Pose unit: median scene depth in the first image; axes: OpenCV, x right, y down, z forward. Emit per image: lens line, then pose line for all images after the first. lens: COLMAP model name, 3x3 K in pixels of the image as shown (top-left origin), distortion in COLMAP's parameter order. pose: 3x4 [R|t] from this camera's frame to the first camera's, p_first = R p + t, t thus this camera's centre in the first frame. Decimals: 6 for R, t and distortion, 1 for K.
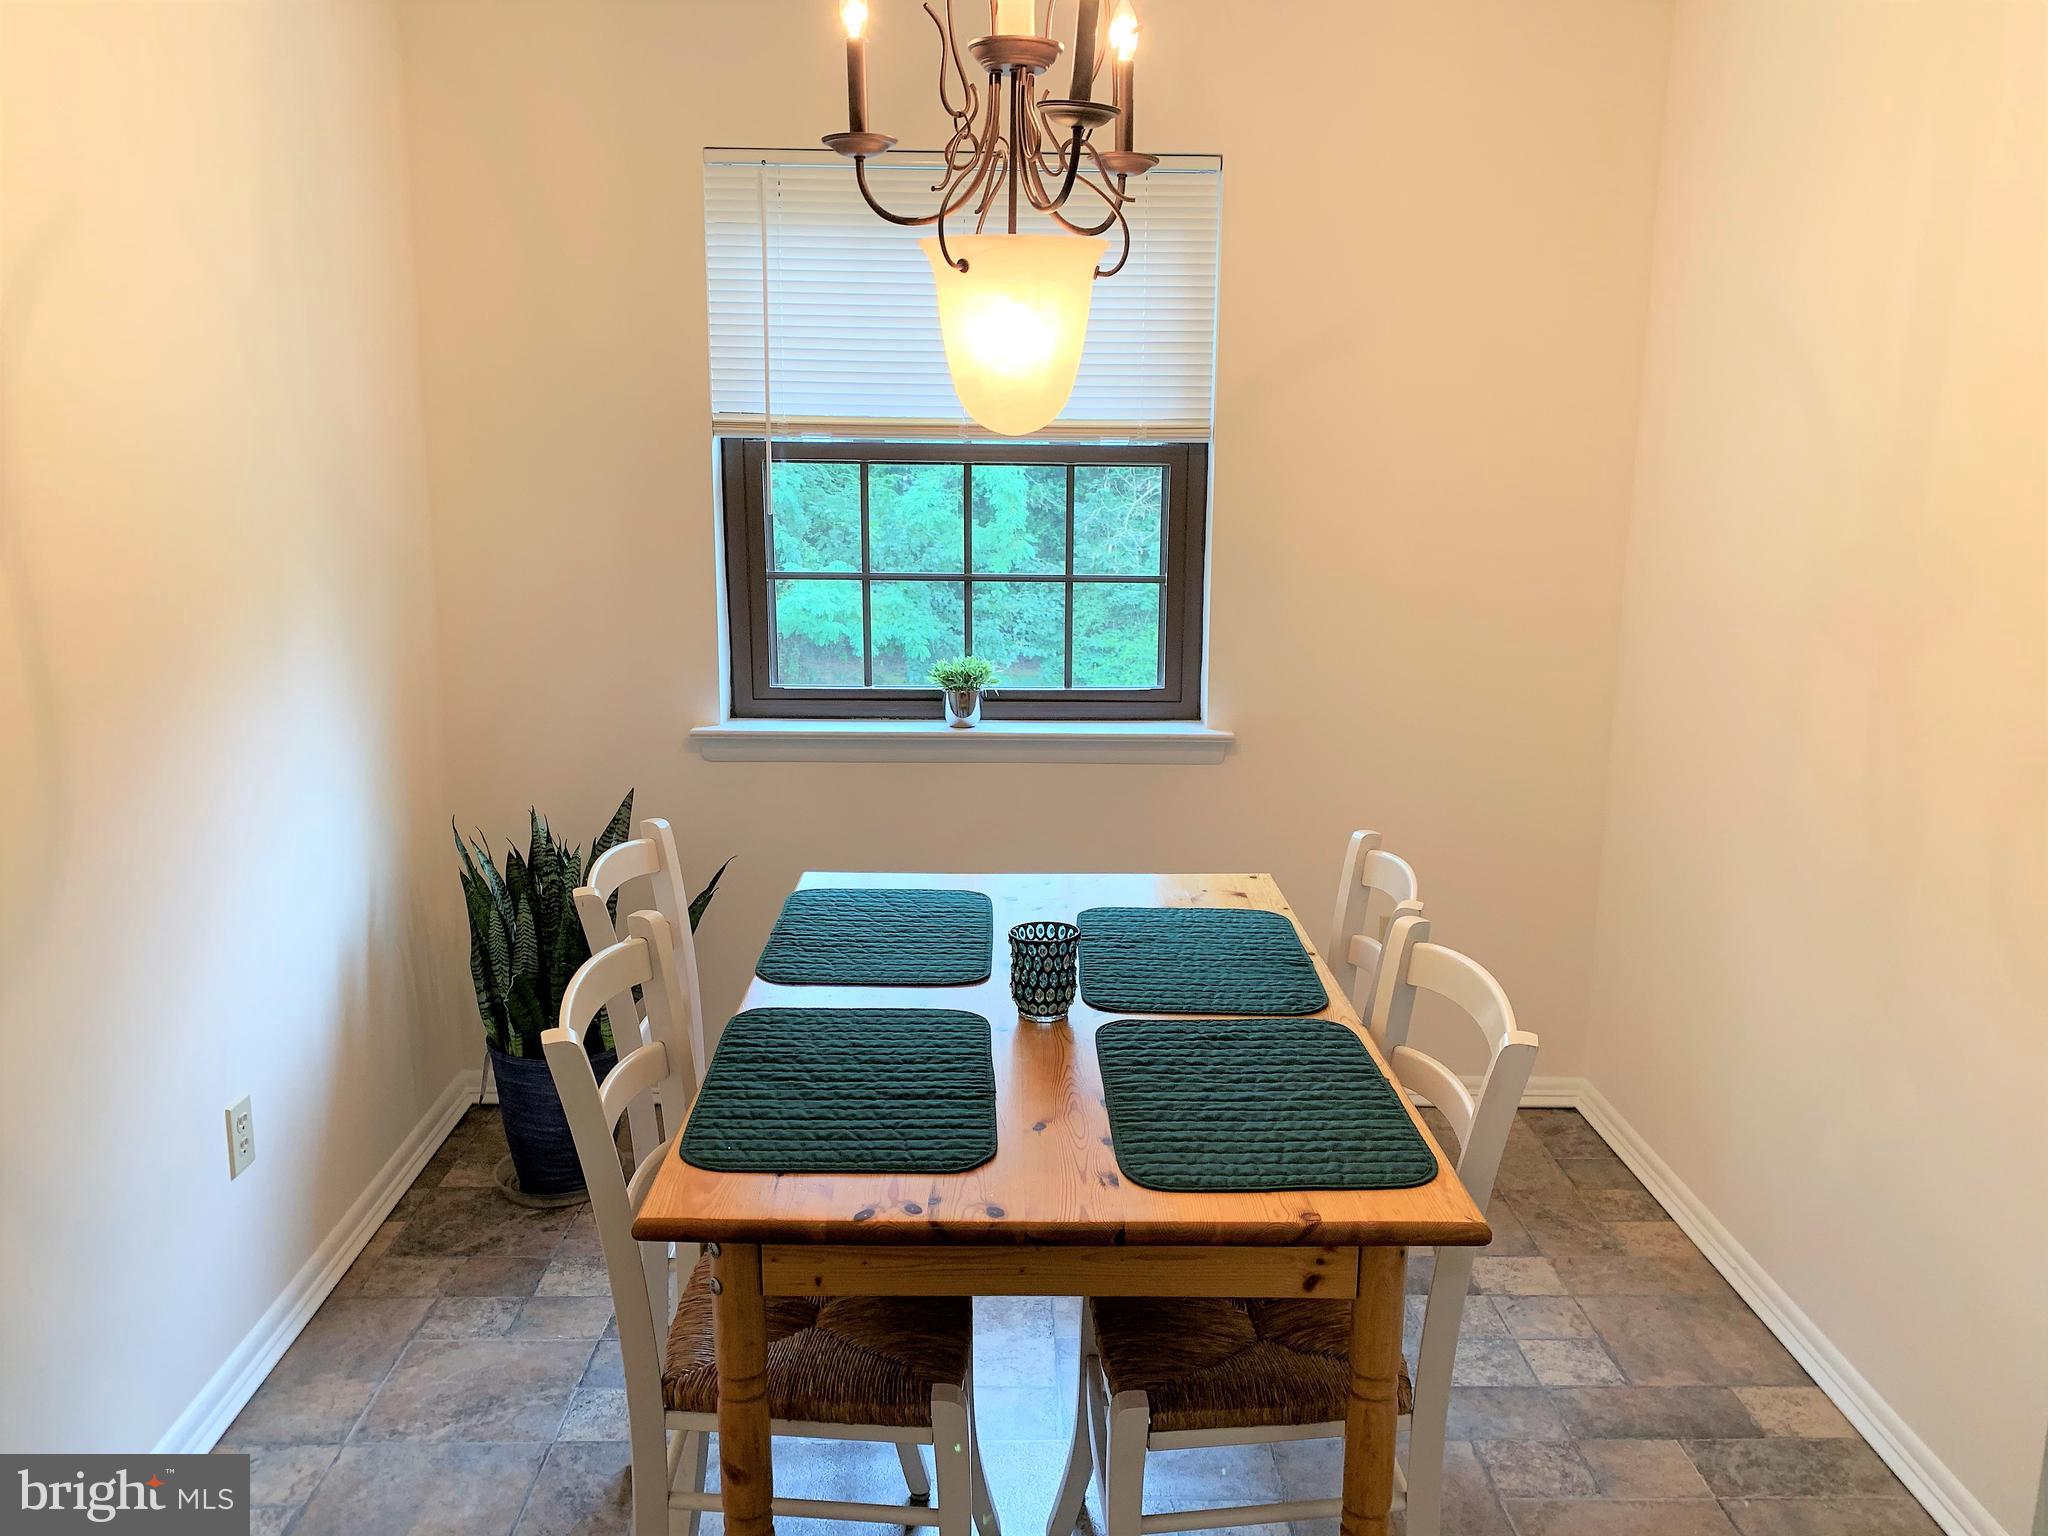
lens RADIAL K [[1588.2, 0, 1029.5], [0, 1588.2, 733.7], [0, 0, 1]] dist [0.174160, -0.001606]
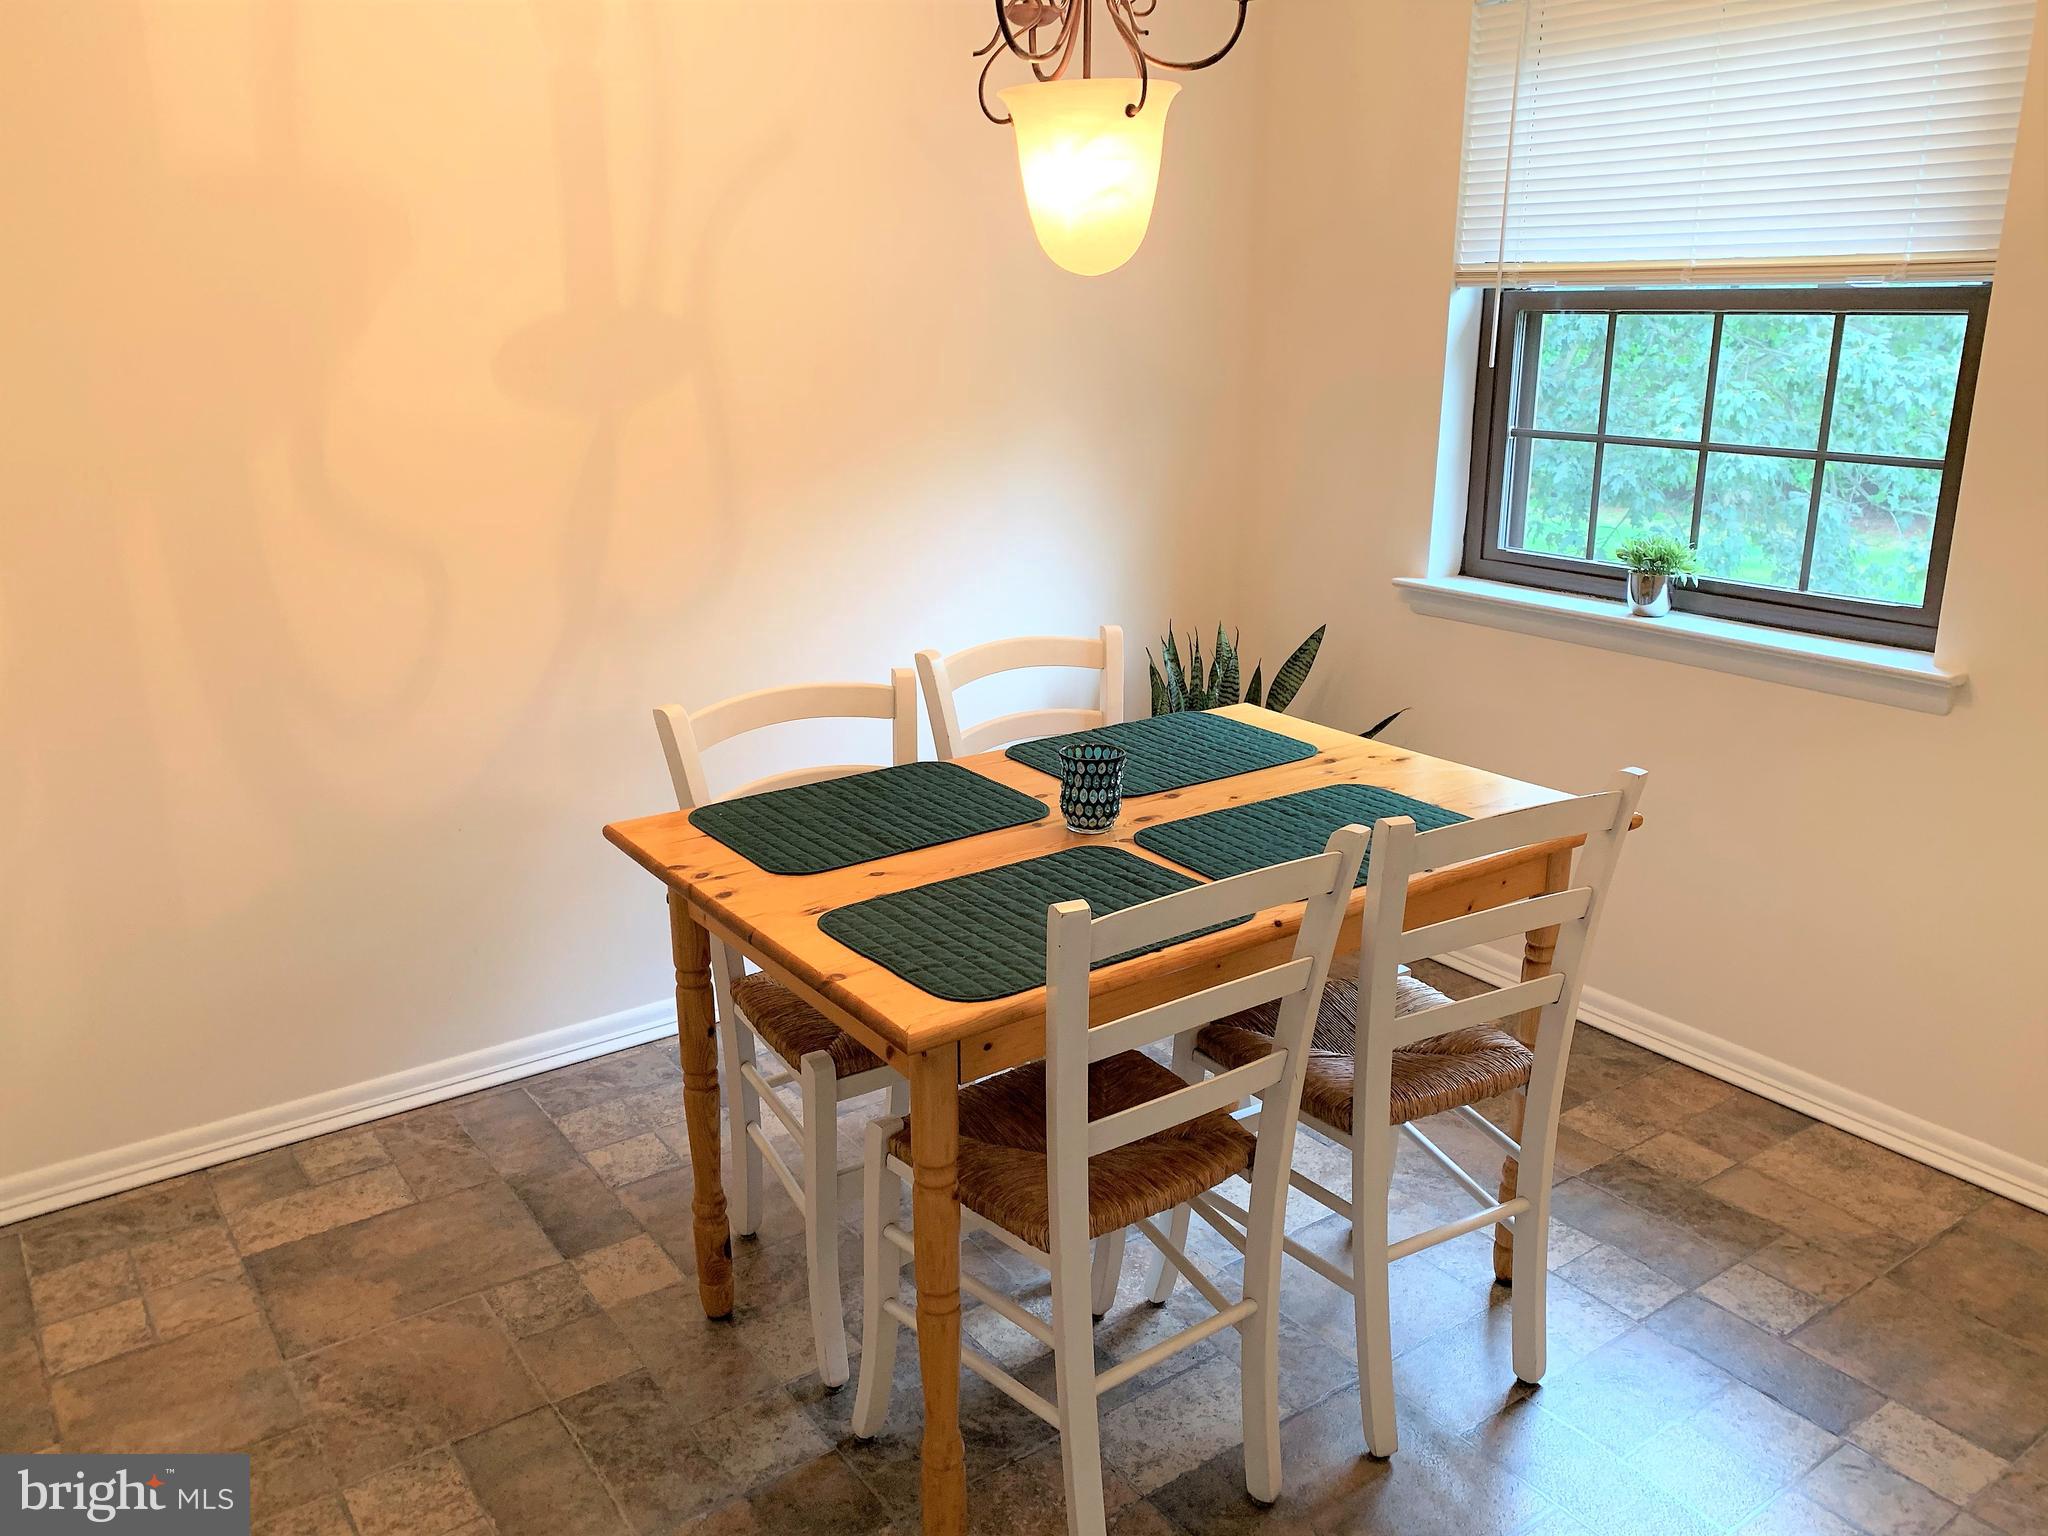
lens RADIAL K [[1588.6, 0, 1024.5], [0, 1588.6, 803.1], [0, 0, 1]] dist [0.002948, -0.007368]
pose [[0.560097, 0.236027, -0.794092, 0.511457], [-0.138501, 0.971742, 0.191141, -0.024747], [0.816767, 0.002925, 0.576960, 0.209141]]
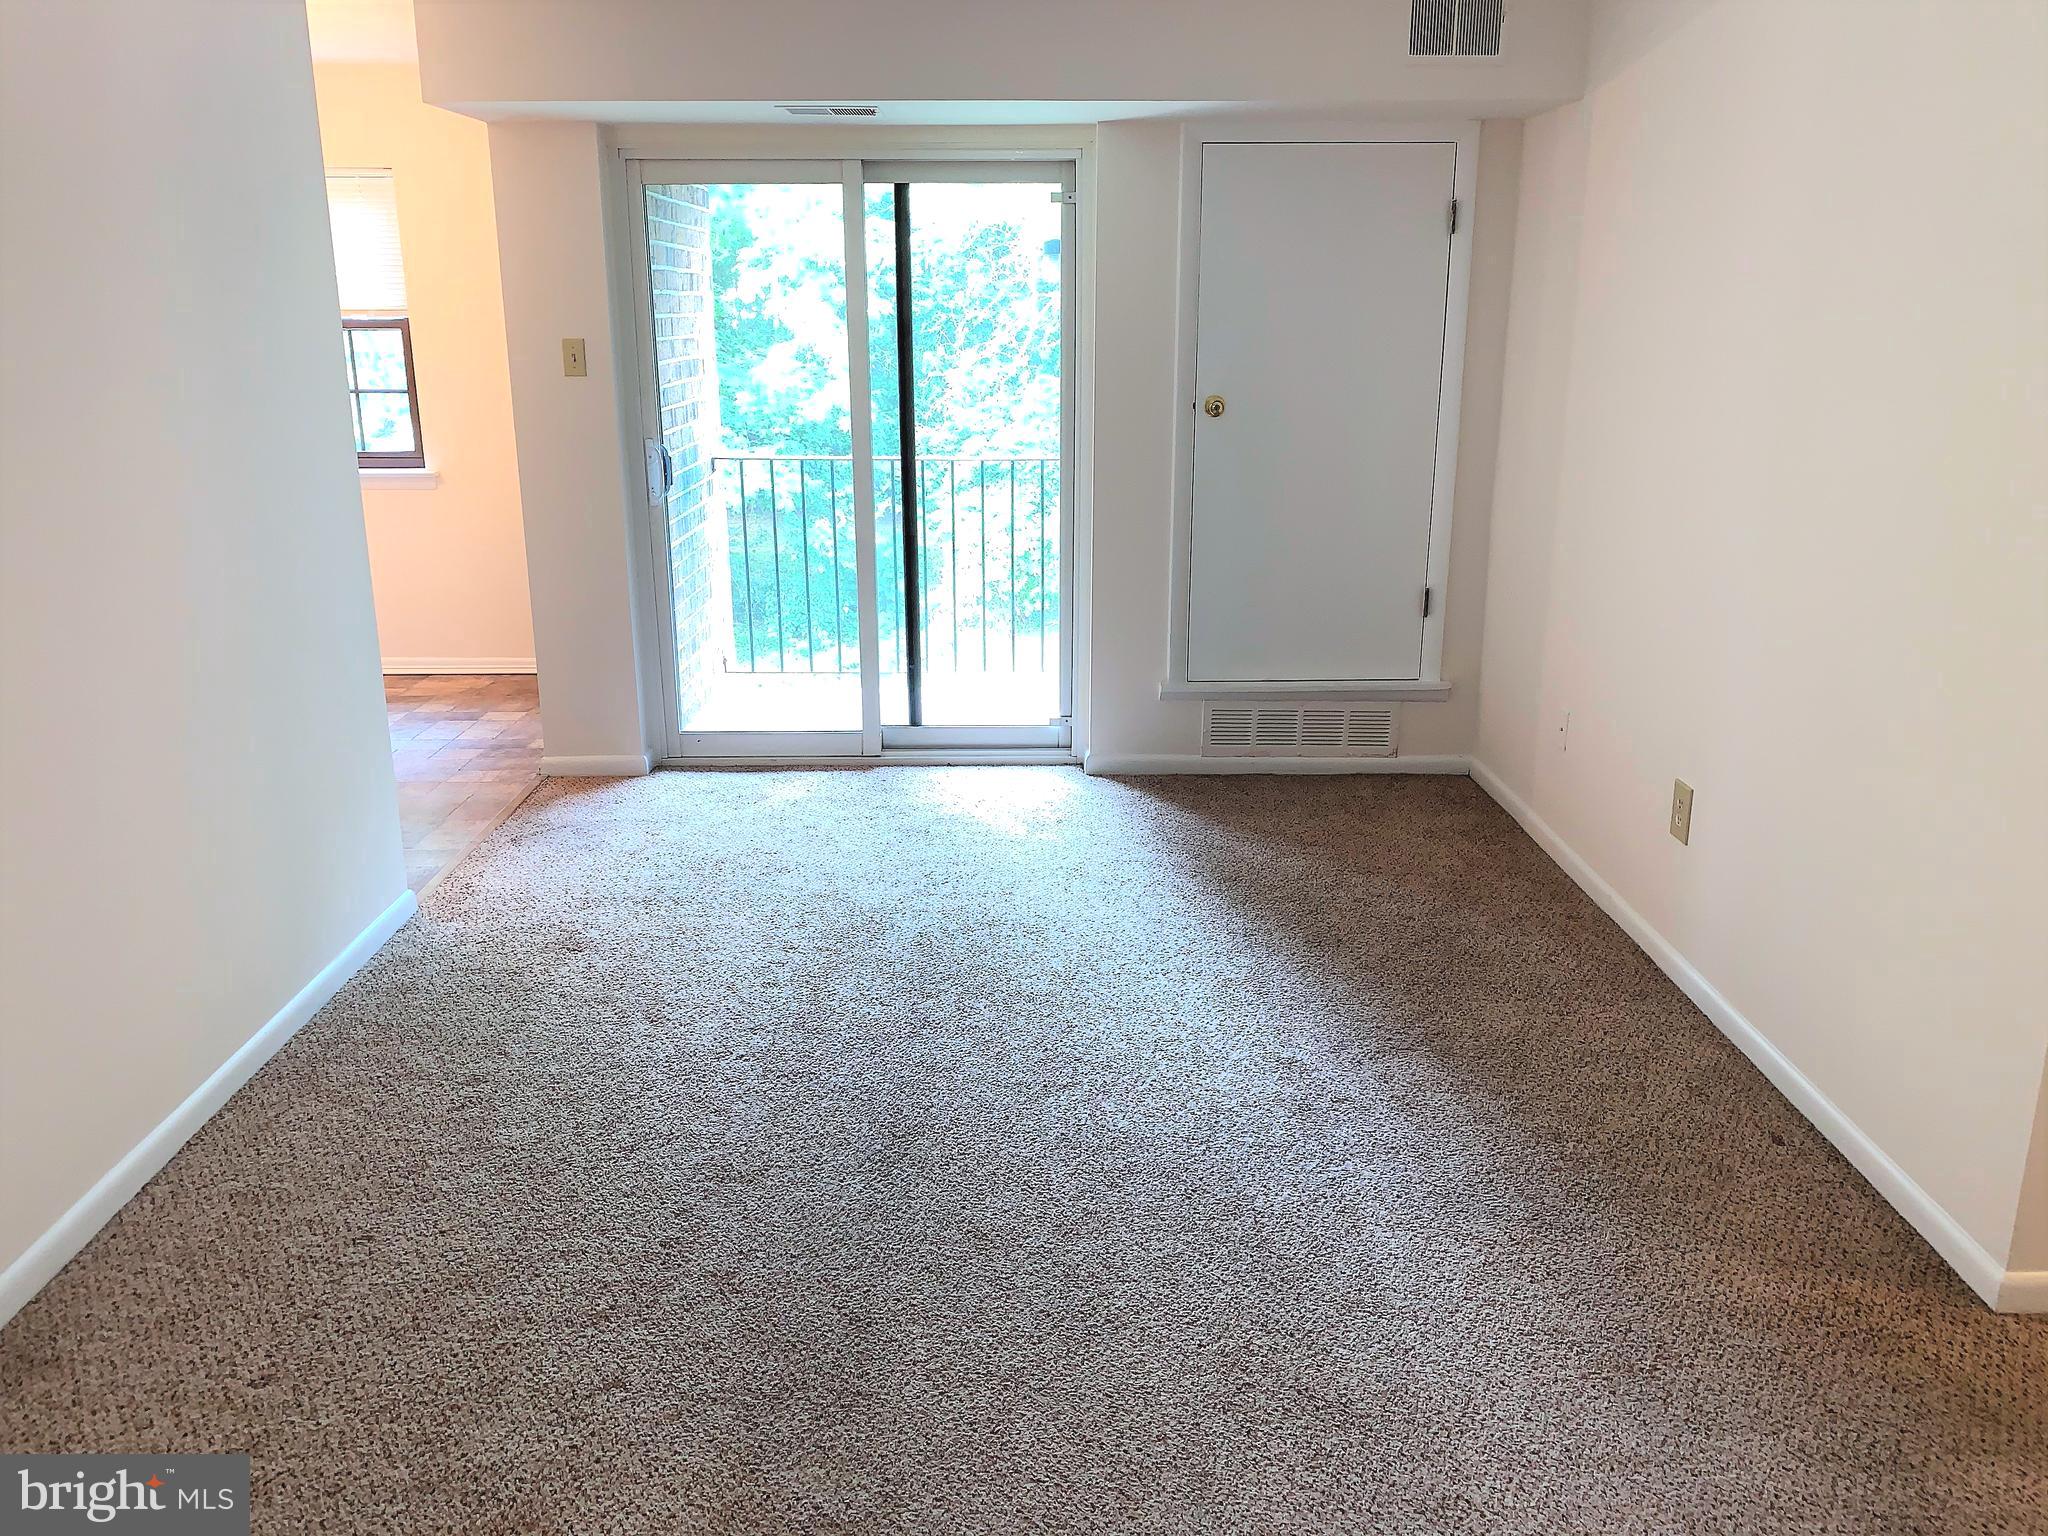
lens RADIAL K [[1588.6, 0, 1024.5], [0, 1588.6, 803.1], [0, 0, 1]] dist [0.002948, -0.007368]
pose [[0.997901, 0.007462, -0.064330, 0.989759], [0.000036, 0.993276, 0.115774, 0.179363], [0.064762, -0.115533, 0.991190, -0.918136]]
